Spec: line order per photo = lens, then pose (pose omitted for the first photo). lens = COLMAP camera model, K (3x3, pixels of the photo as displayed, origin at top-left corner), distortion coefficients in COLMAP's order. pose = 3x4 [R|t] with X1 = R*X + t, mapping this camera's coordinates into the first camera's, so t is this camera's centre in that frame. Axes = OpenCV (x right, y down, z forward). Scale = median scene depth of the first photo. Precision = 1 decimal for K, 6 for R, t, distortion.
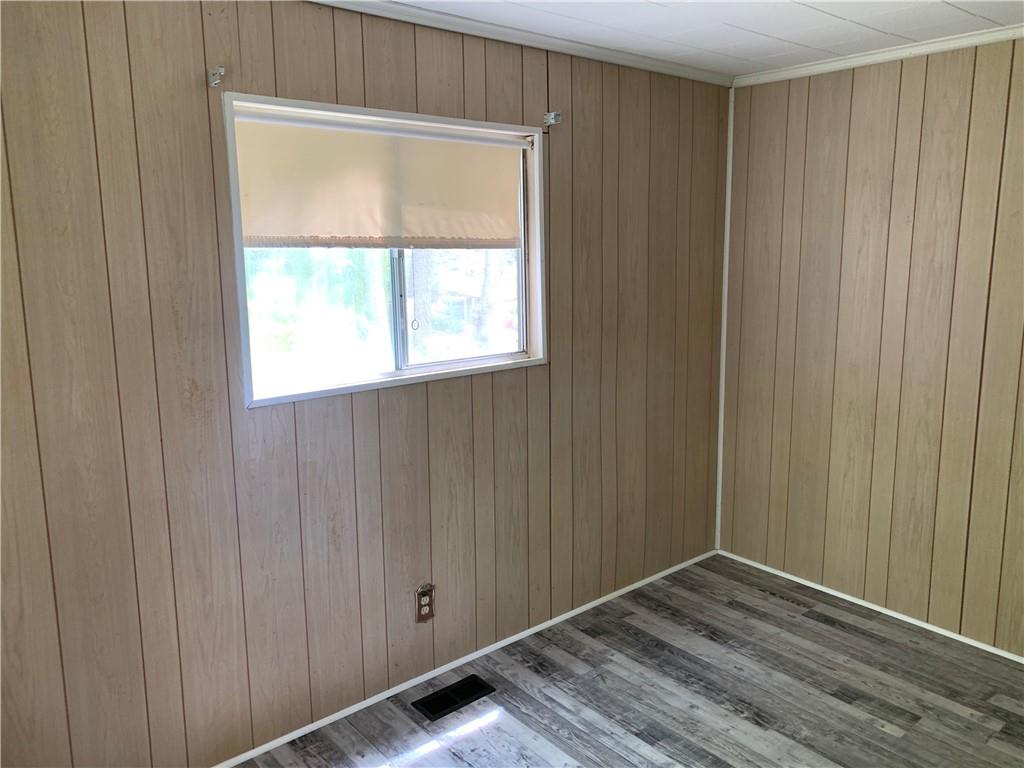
lens RADIAL K [[782.1, 0, 518.6], [0, 782.1, 380.4], [0, 0, 1]] dist [0.034862, -0.030754]
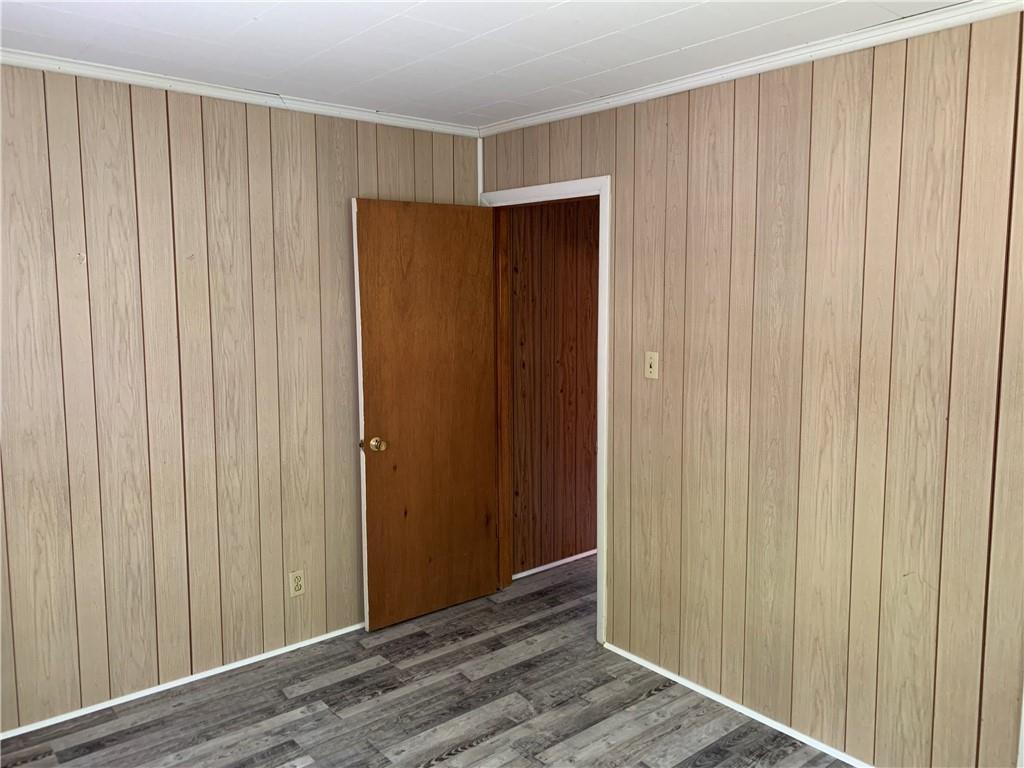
lens RADIAL K [[782.1, 0, 510.9], [0, 782.1, 378.2], [0, 0, 1]] dist [0.034862, -0.030754]
pose [[0.001753, -0.106591, 0.994301, -0.193119], [0.173413, 0.979271, 0.104674, -0.039056], [-0.984848, 0.172242, 0.020200, 0.258937]]
